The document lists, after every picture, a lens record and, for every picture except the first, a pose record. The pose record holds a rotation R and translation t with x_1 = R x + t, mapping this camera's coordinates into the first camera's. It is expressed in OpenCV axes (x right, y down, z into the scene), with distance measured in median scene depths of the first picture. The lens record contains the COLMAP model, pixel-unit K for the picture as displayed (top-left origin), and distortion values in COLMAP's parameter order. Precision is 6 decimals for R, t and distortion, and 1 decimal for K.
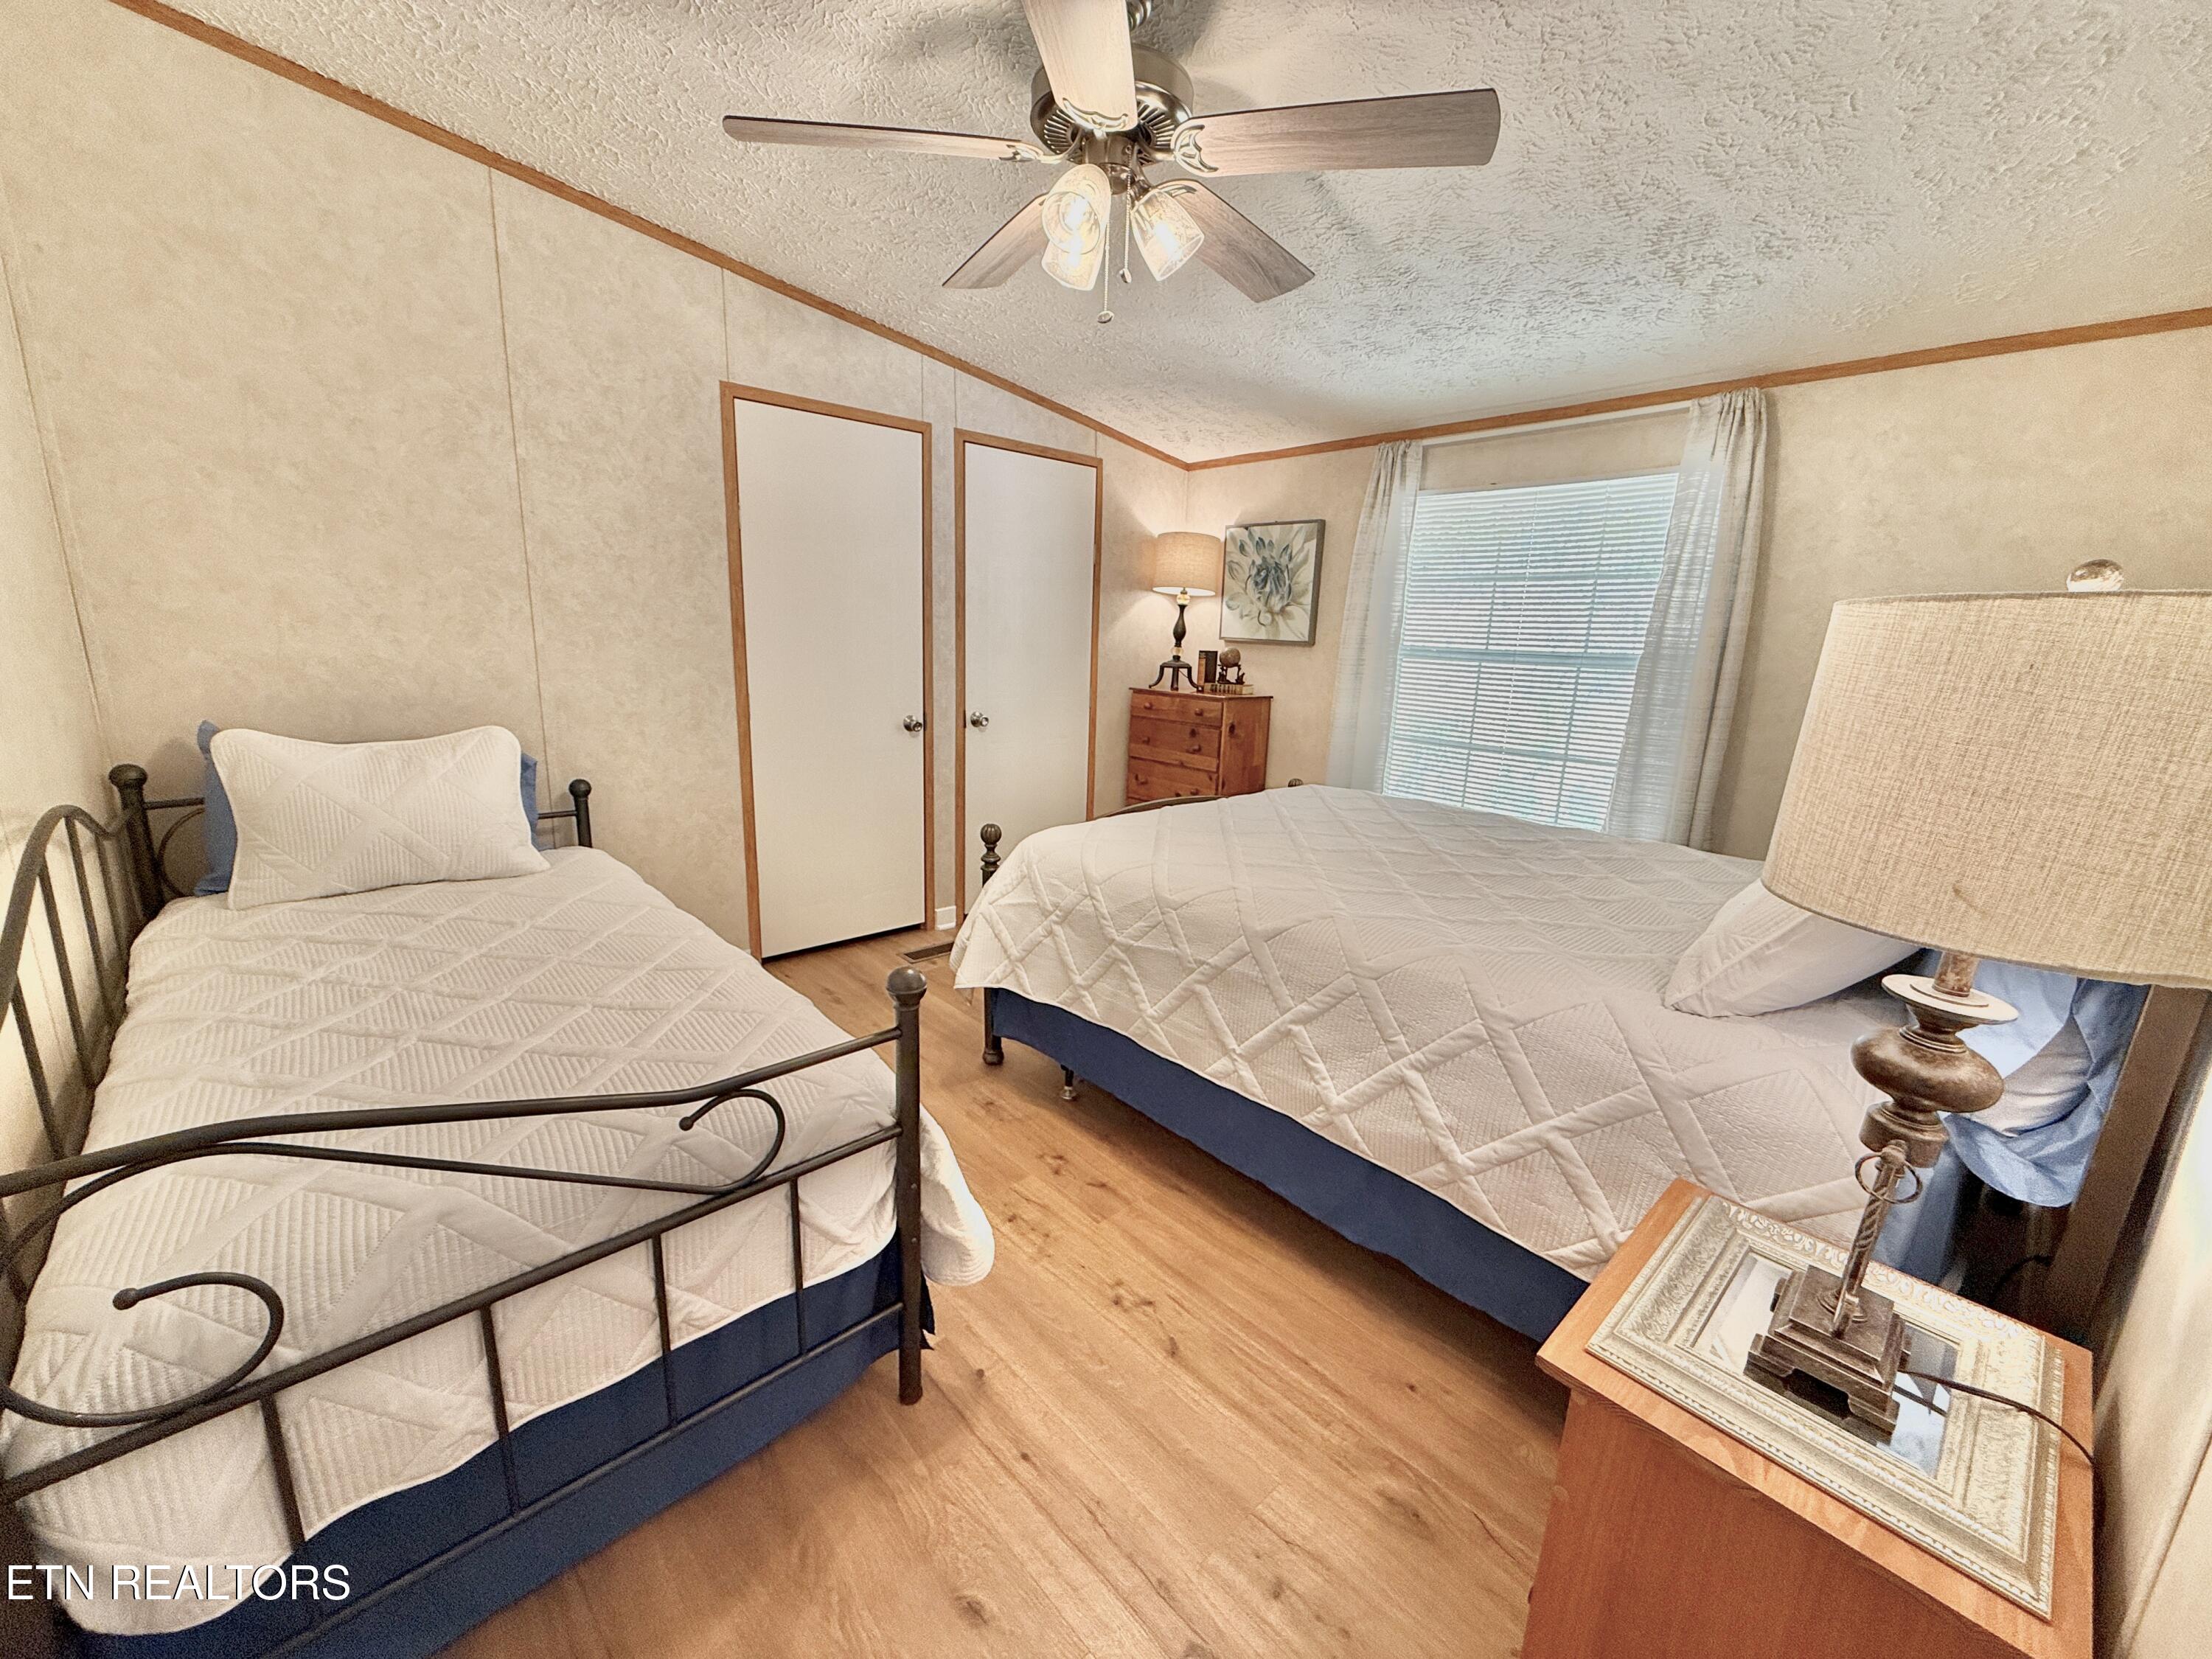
lens RADIAL K [[883.8, 0, 1109.1], [0, 883.8, 823.8], [0, 0, 1]] dist [-0.000563, -0.000093]
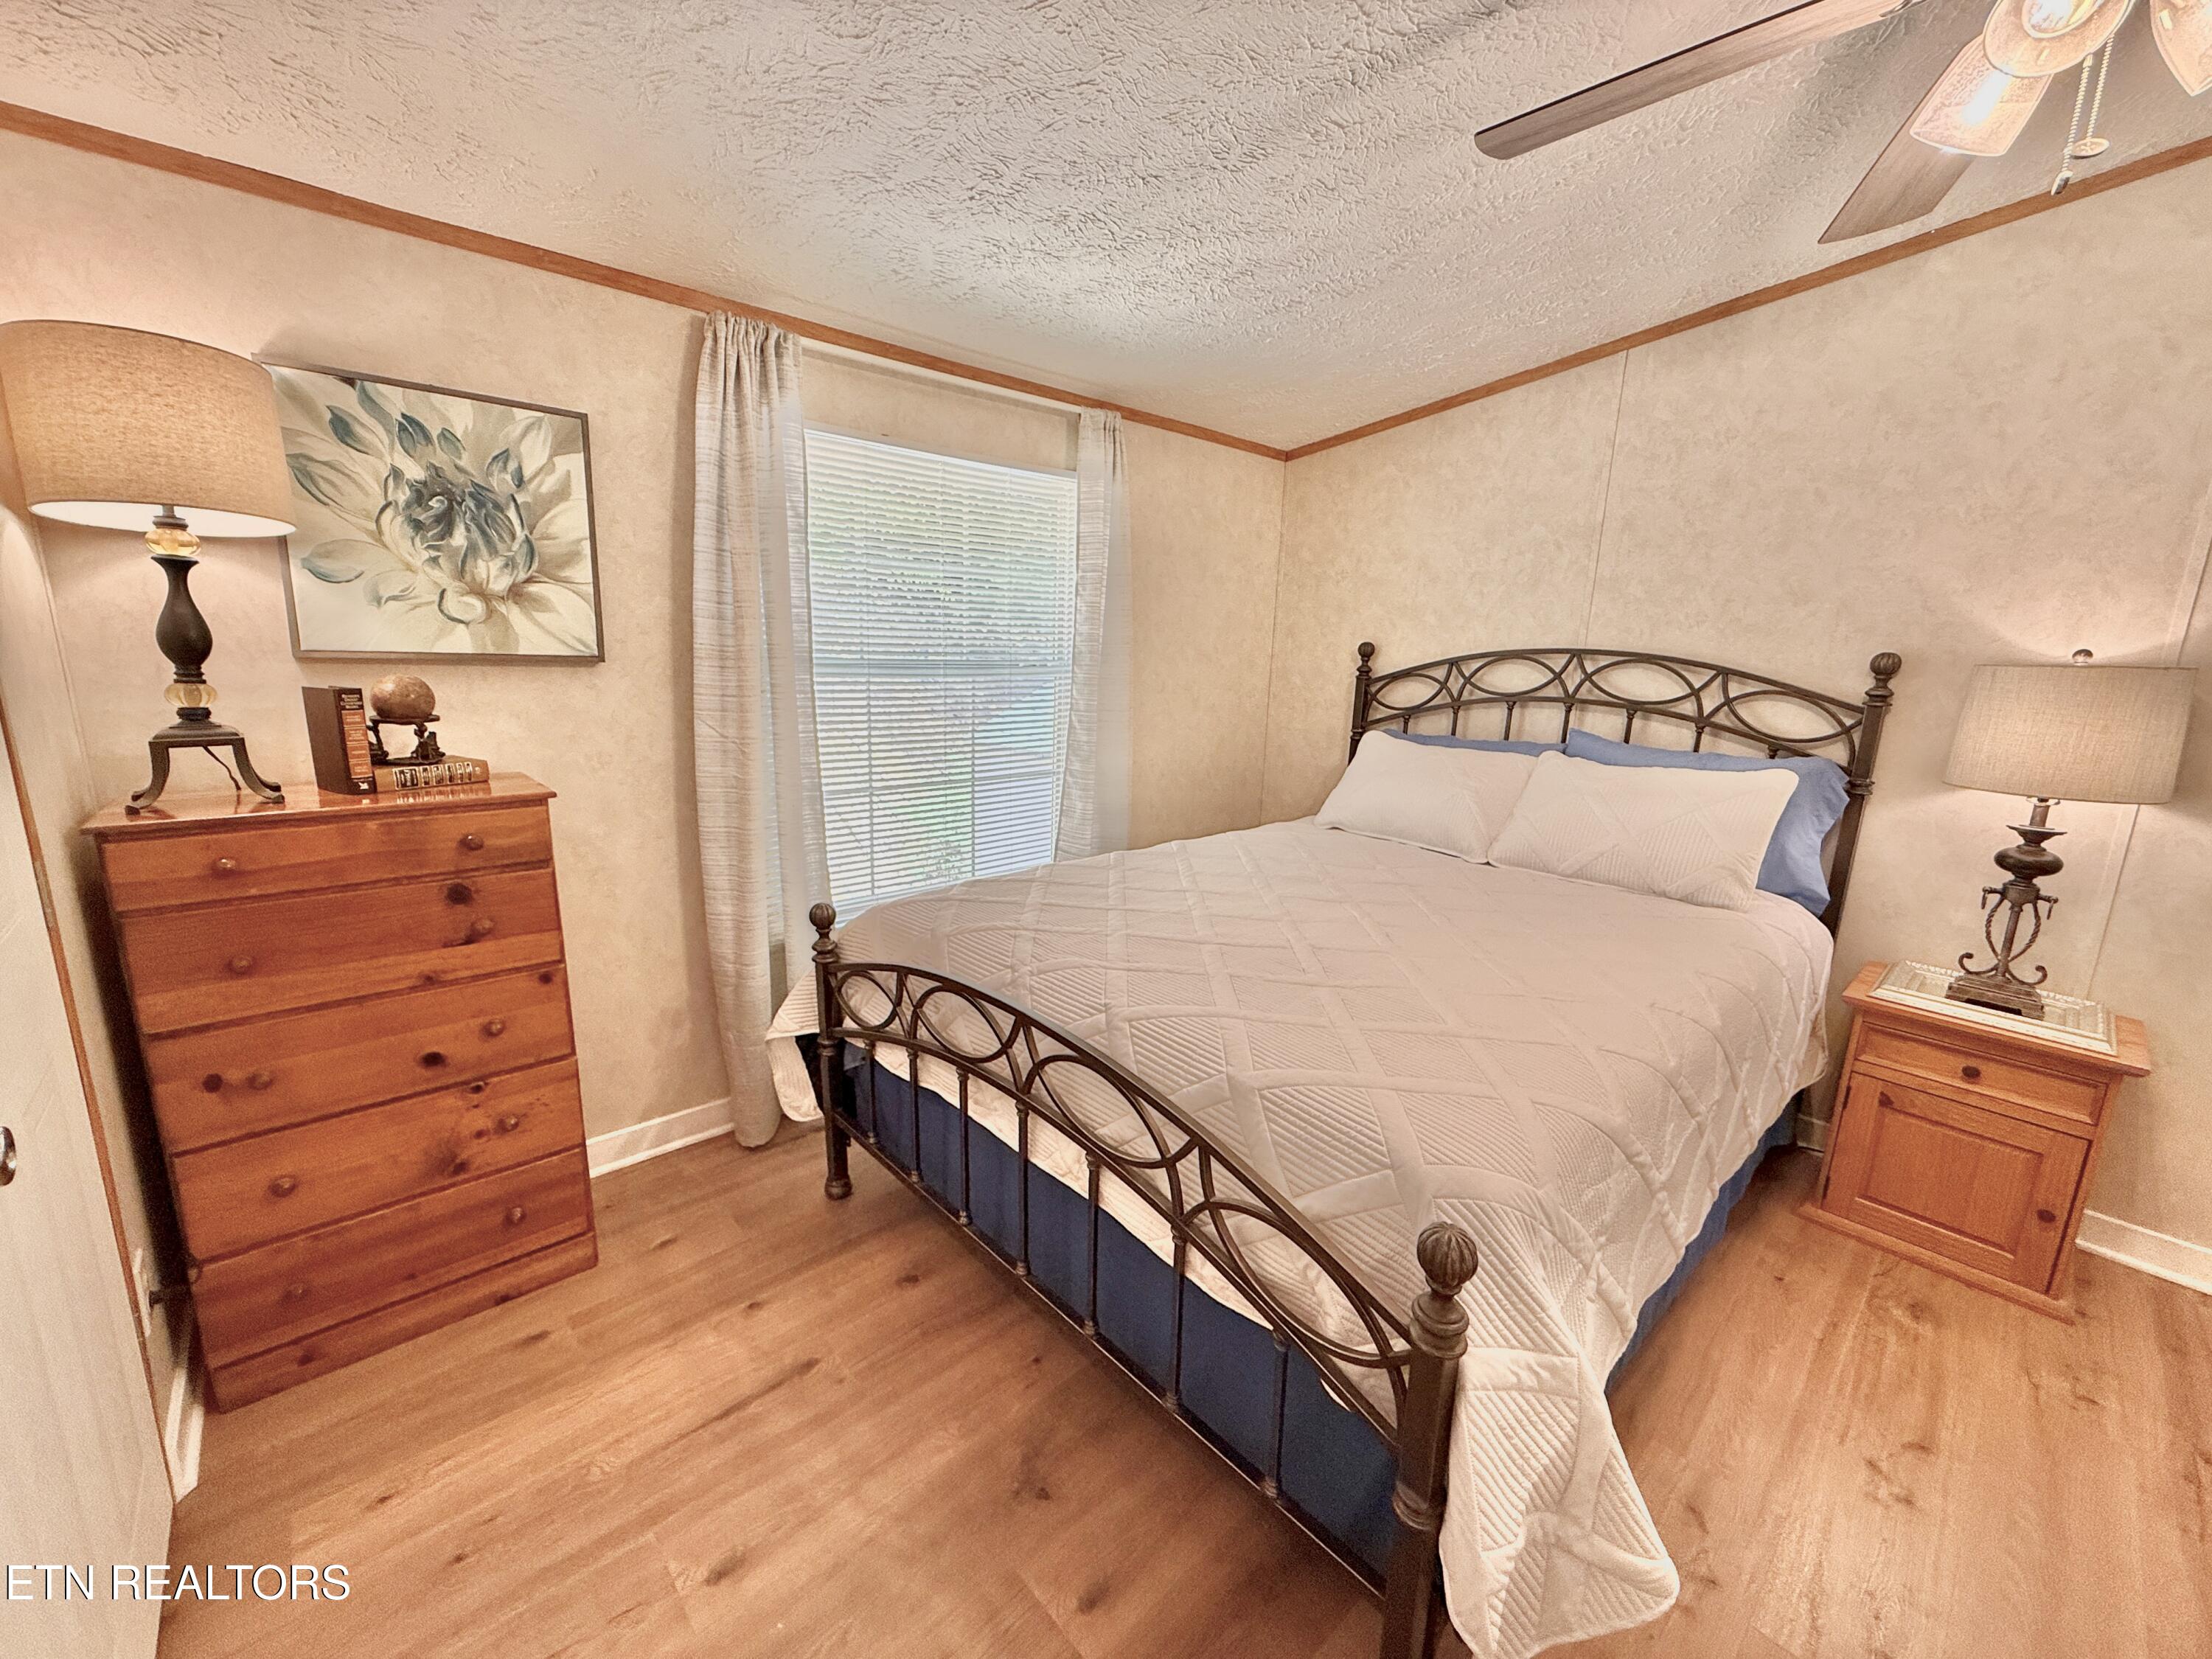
lens RADIAL K [[883.8, 0, 1120.1], [0, 883.8, 823.7], [0, 0, 1]] dist [-0.000563, -0.000093]
pose [[0.007298, -0.218283, 0.975858, -0.282861], [0.198298, 0.956820, 0.212541, -0.158275], [-0.980115, 0.191959, 0.050268, 0.679441]]
